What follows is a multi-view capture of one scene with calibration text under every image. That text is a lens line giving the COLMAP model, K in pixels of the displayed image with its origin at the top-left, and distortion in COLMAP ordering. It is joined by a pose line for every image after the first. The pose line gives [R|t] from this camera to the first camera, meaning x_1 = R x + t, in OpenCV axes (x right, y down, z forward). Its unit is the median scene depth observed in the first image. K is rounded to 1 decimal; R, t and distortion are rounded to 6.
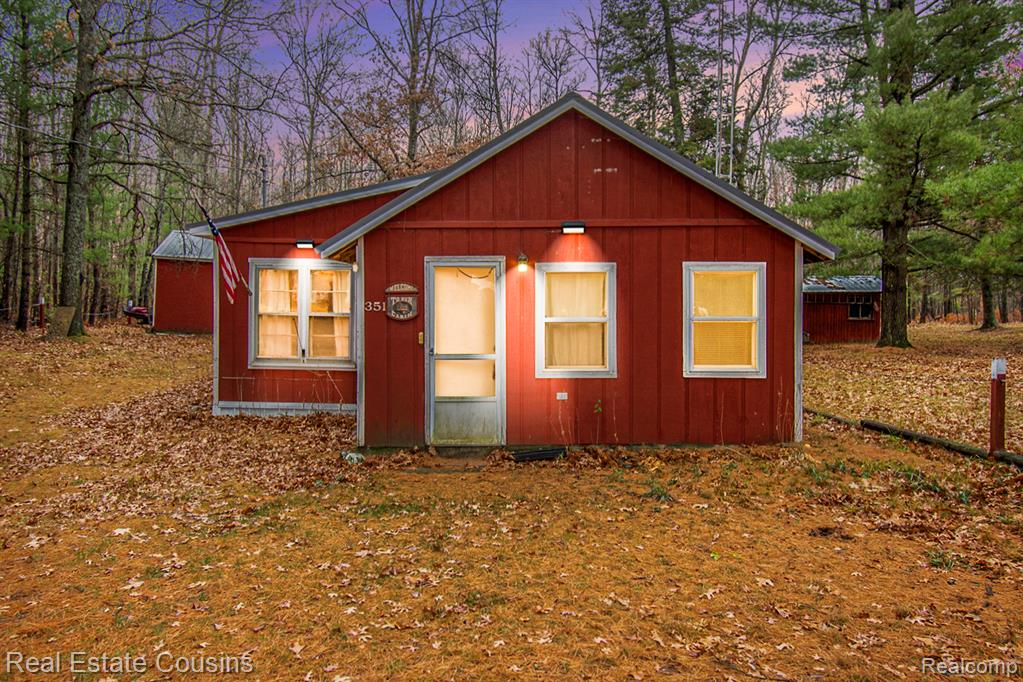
lens RADIAL K [[747.8, 0, 511.4], [0, 747.8, 337.7], [0, 0, 1]] dist [0.011436, 0.000974]
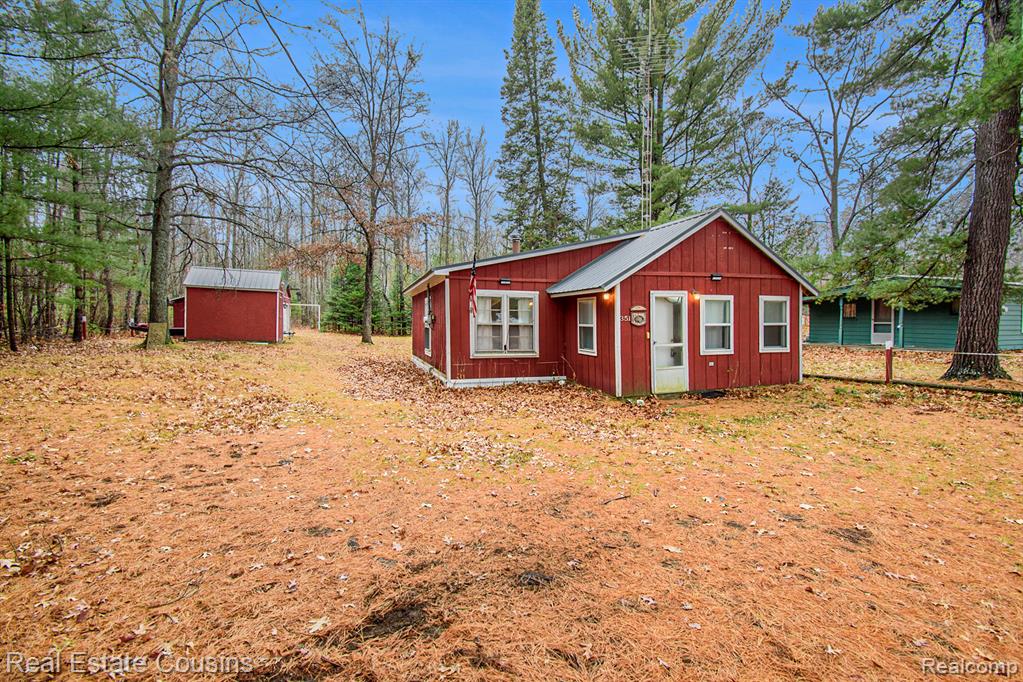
lens RADIAL K [[452.9, 0, 510.7], [0, 452.9, 341.7], [0, 0, 1]] dist [-0.002252, -0.000357]
pose [[0.938451, -0.026219, 0.344417, -0.814383], [0.023486, 0.999651, 0.012106, -0.005903], [-0.344614, -0.003272, 0.938739, 0.076540]]
